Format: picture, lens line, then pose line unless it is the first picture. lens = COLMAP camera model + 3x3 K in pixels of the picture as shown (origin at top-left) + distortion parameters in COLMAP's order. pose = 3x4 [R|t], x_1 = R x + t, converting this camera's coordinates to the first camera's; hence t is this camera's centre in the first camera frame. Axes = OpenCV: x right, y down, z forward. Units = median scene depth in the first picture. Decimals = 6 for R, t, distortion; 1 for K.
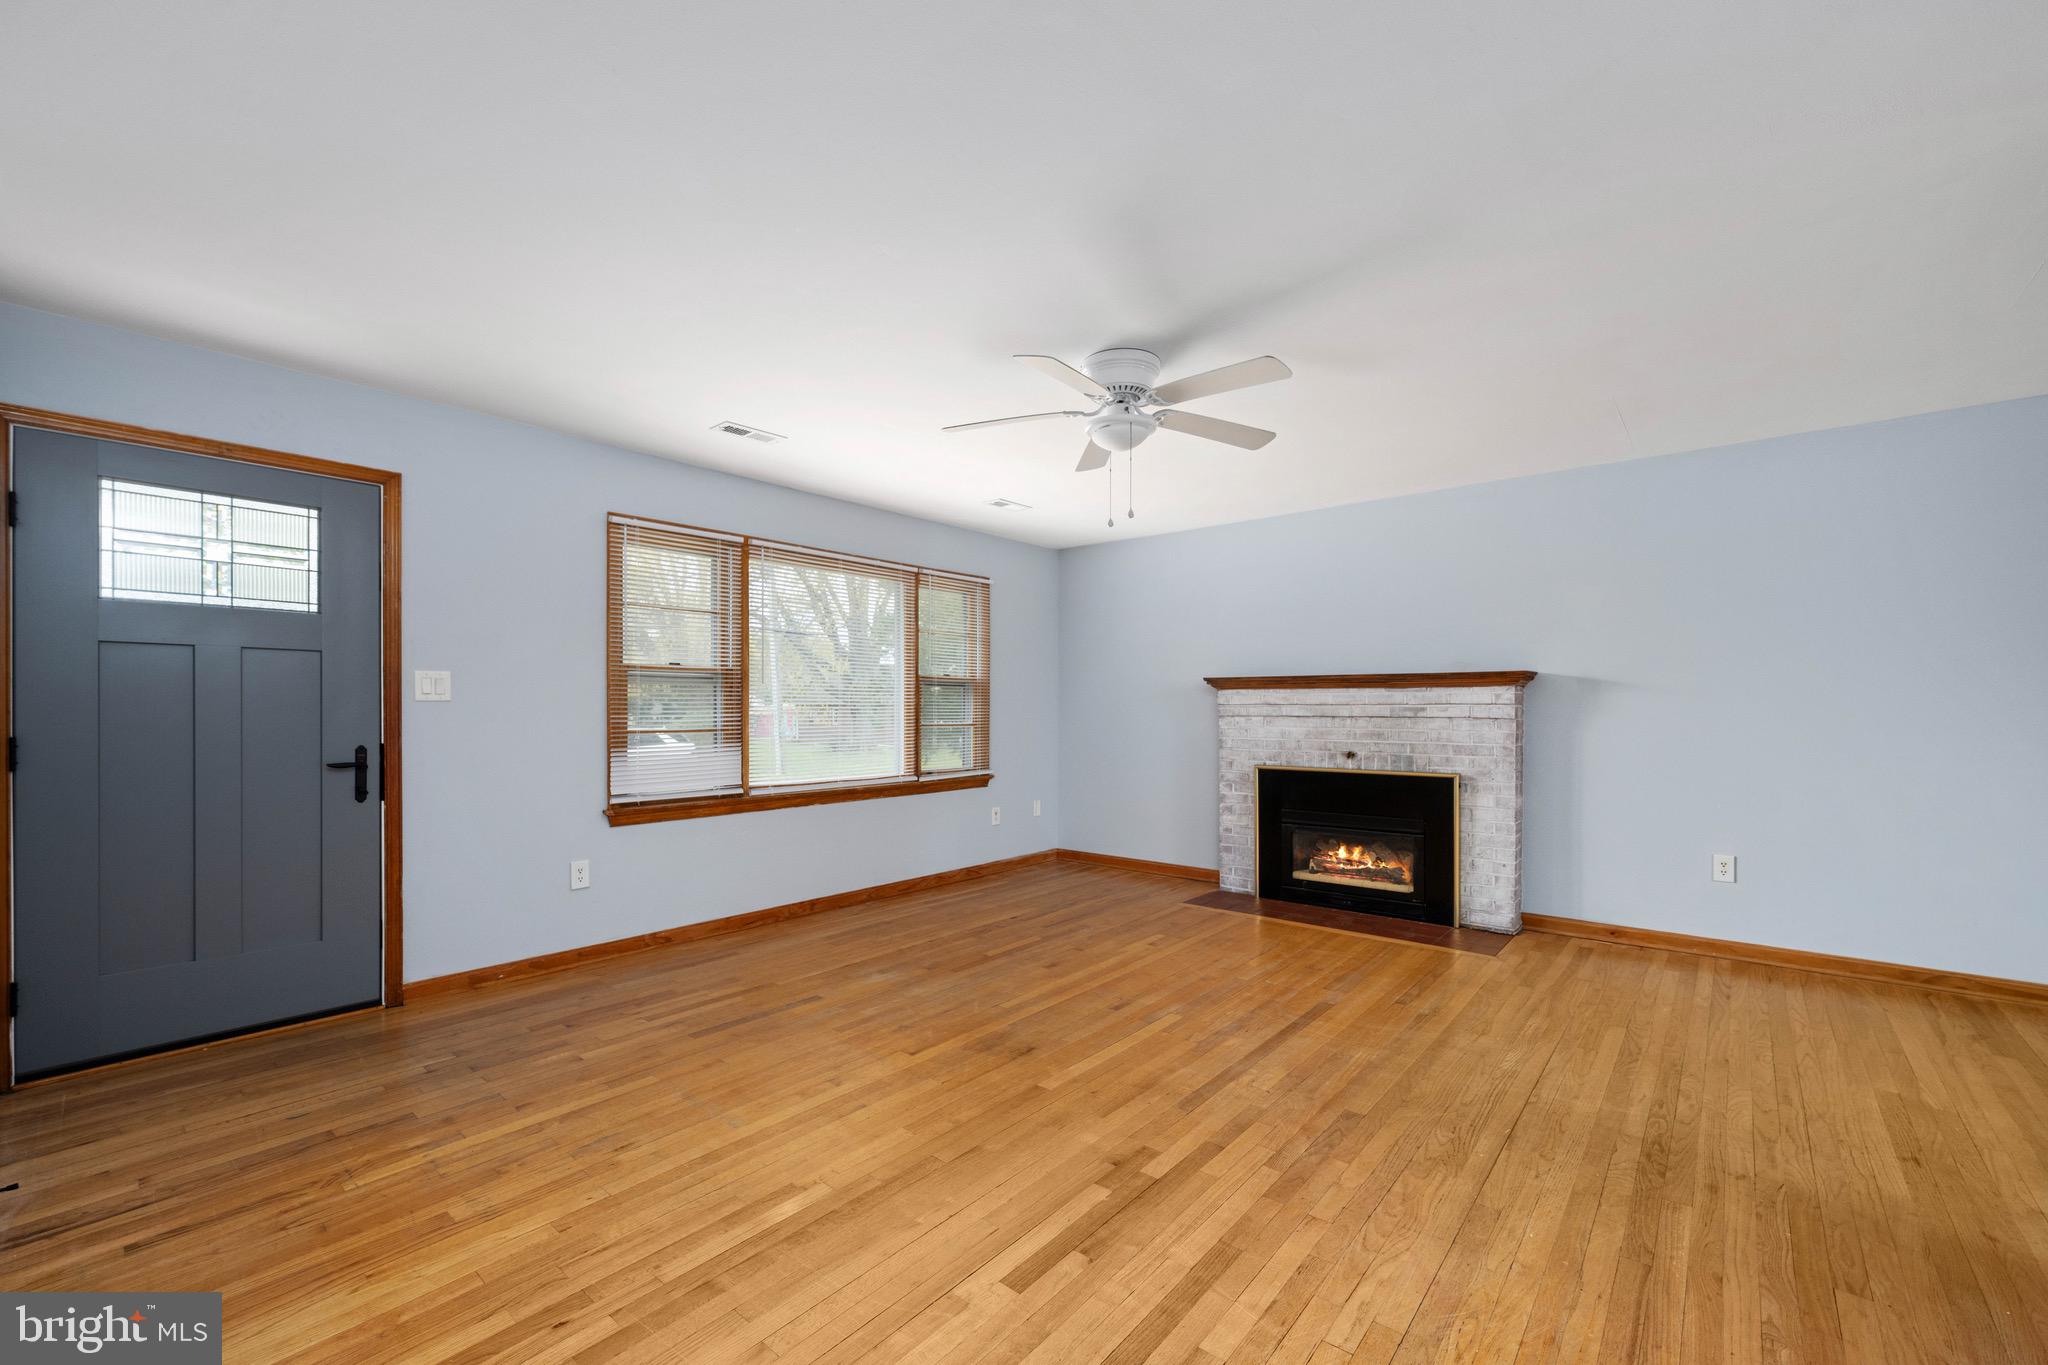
lens RADIAL K [[790.8, 0, 997.8], [0, 790.8, 712.4], [0, 0, 1]] dist [0.000344, -0.000120]
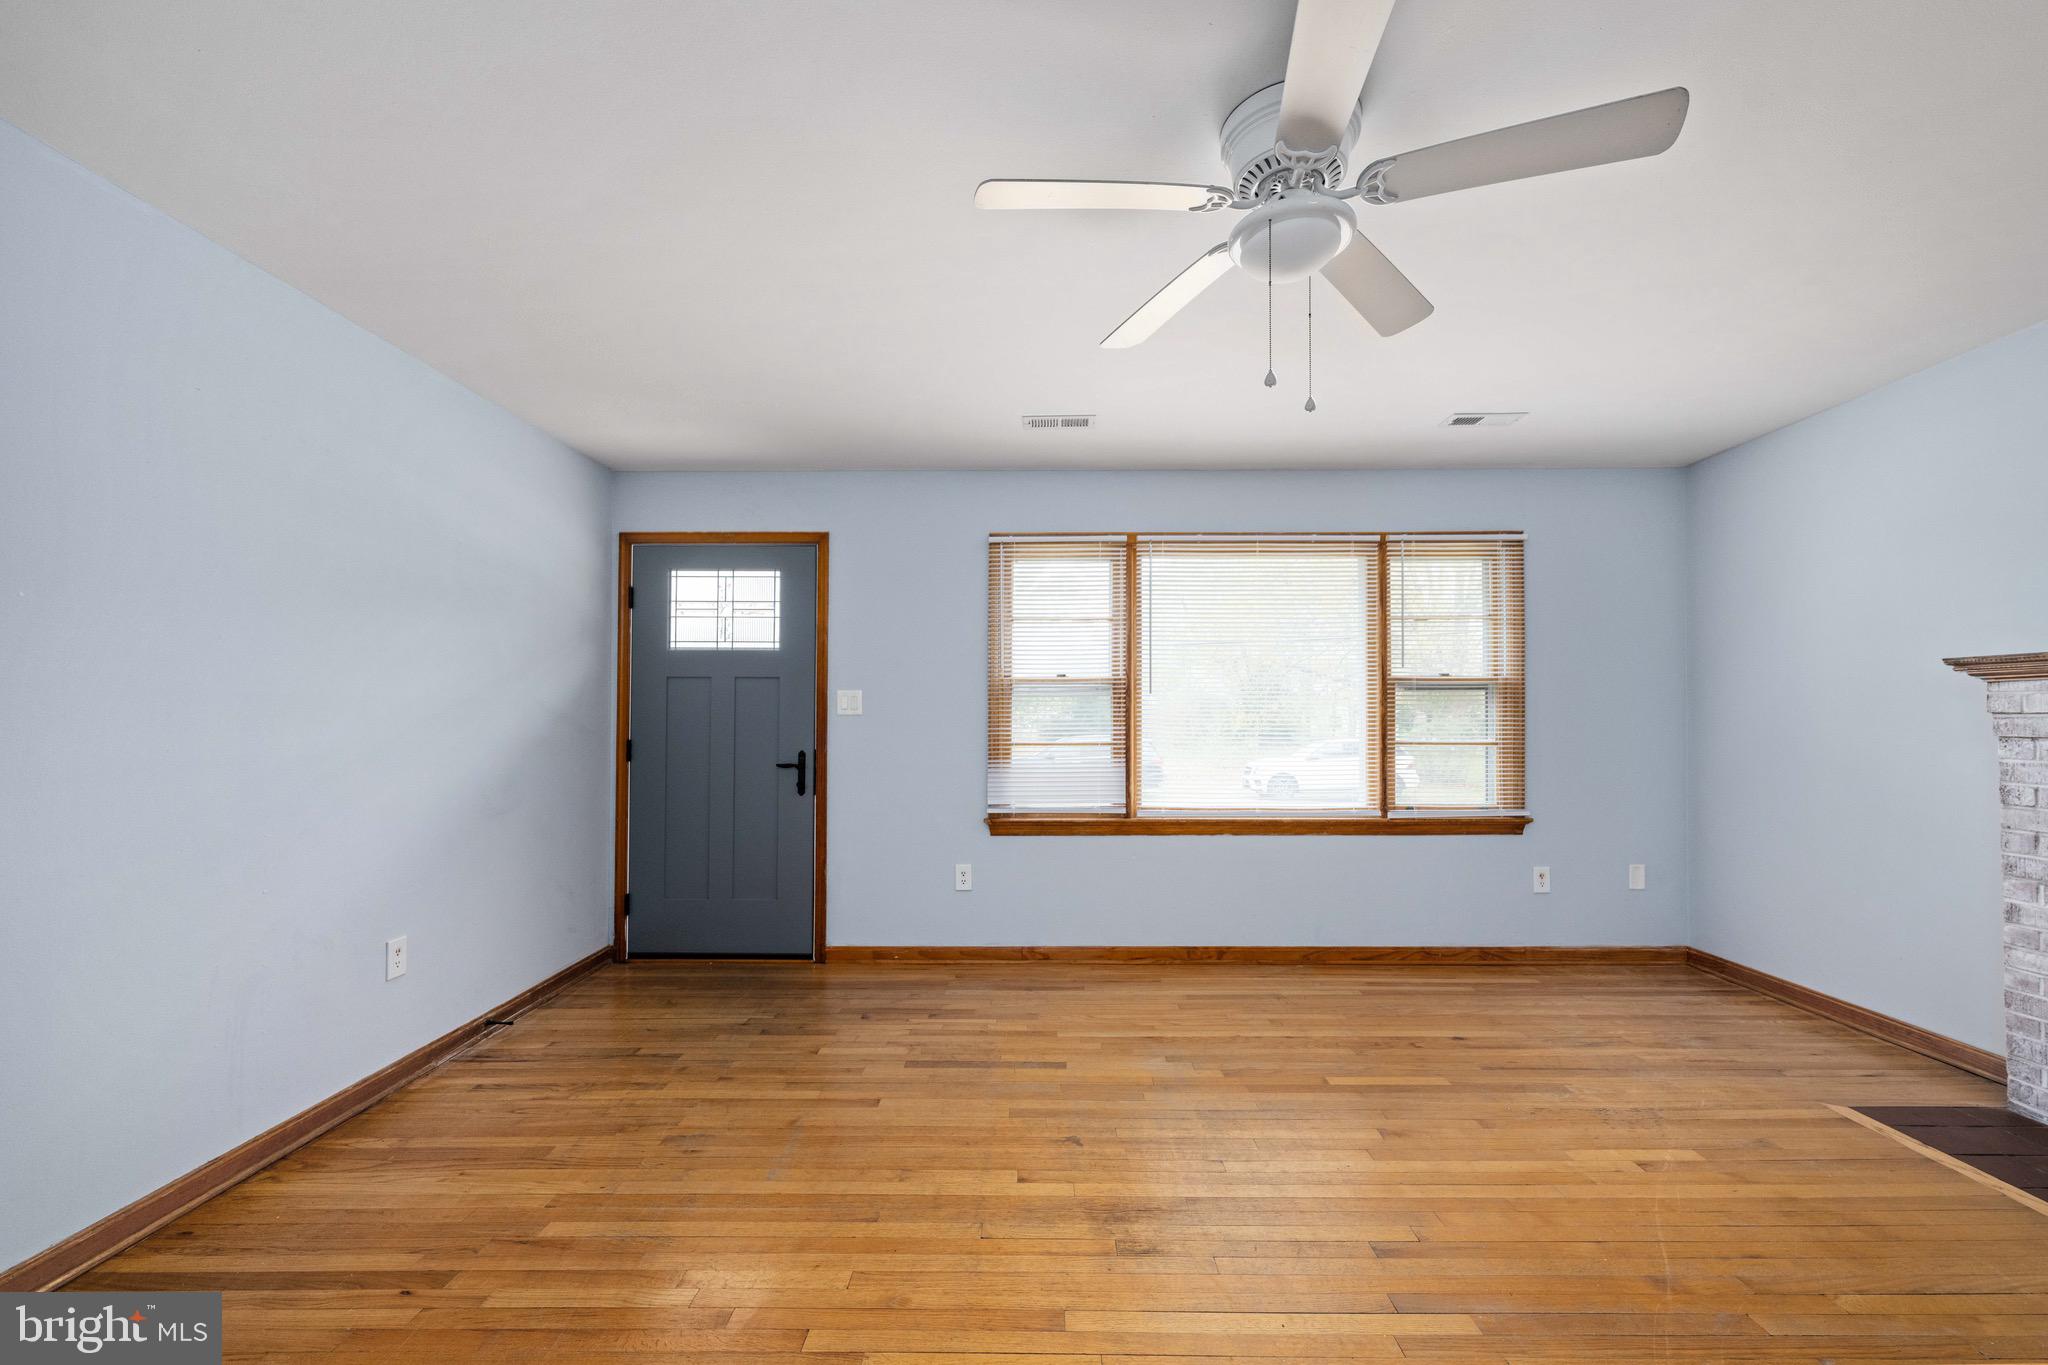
lens RADIAL K [[793.2, 0, 1056.7], [0, 793.2, 705.5], [0, 0, 1]] dist [-0.000071, 0.000129]
pose [[0.676993, -0.014545, -0.735846, 0.341102], [-0.003224, 0.999737, -0.022727, -0.002295], [0.735982, 0.017758, 0.676768, 0.361352]]
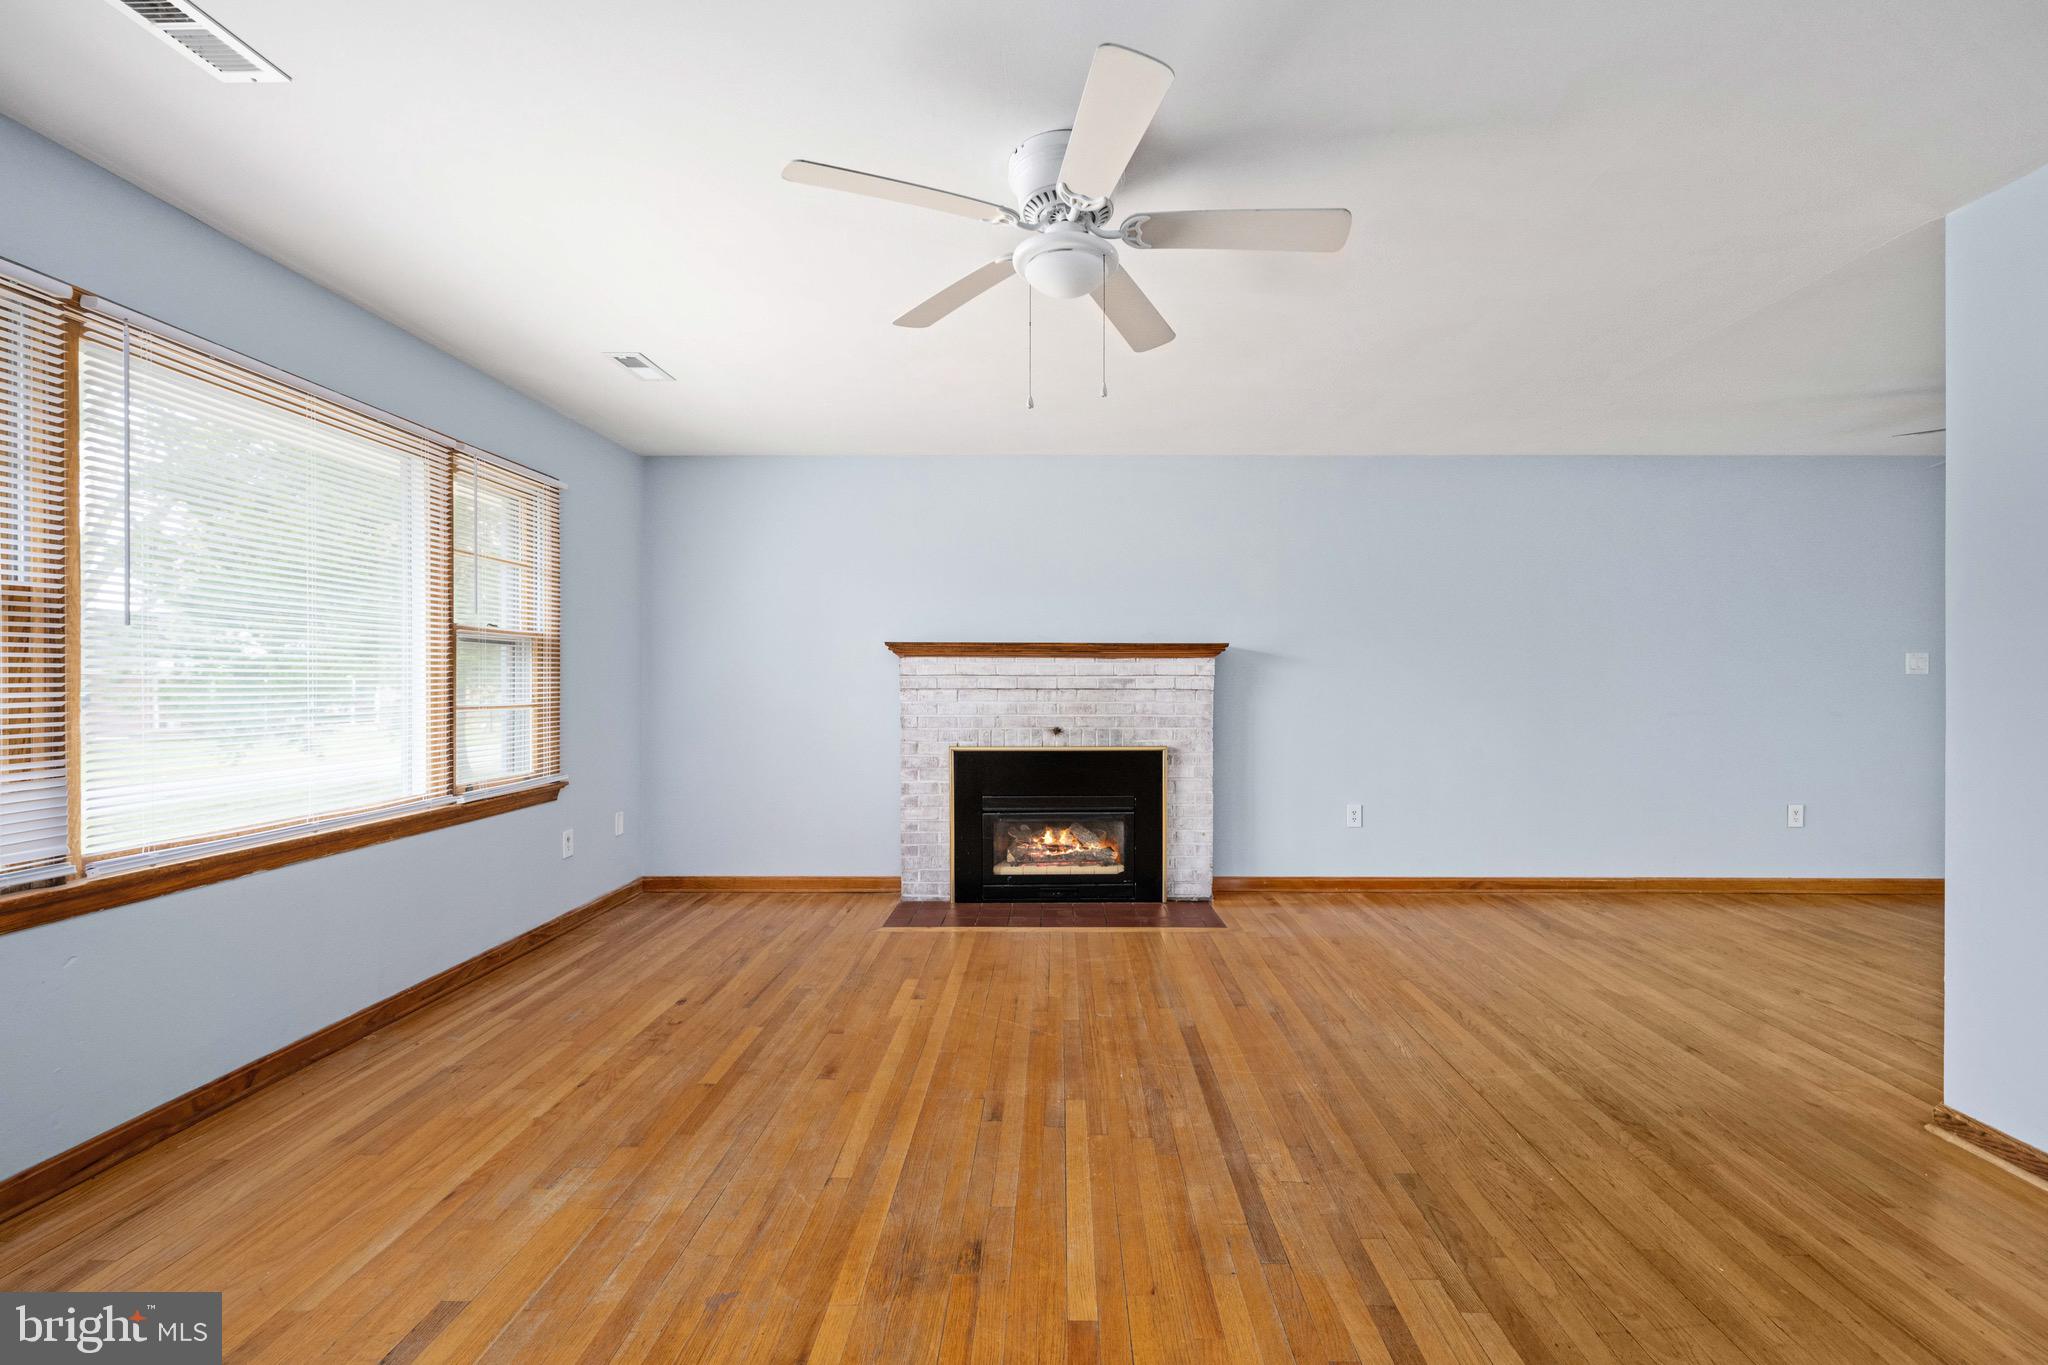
lens RADIAL K [[828.6, 0, 1015.7], [0, 828.6, 685.1], [0, 0, 1]] dist [0.000982, -0.000133]
pose [[0.768837, -0.004693, 0.639427, -0.243725], [0.003773, 0.999989, 0.002802, -0.002209], [-0.639434, 0.000258, 0.768846, 0.360006]]
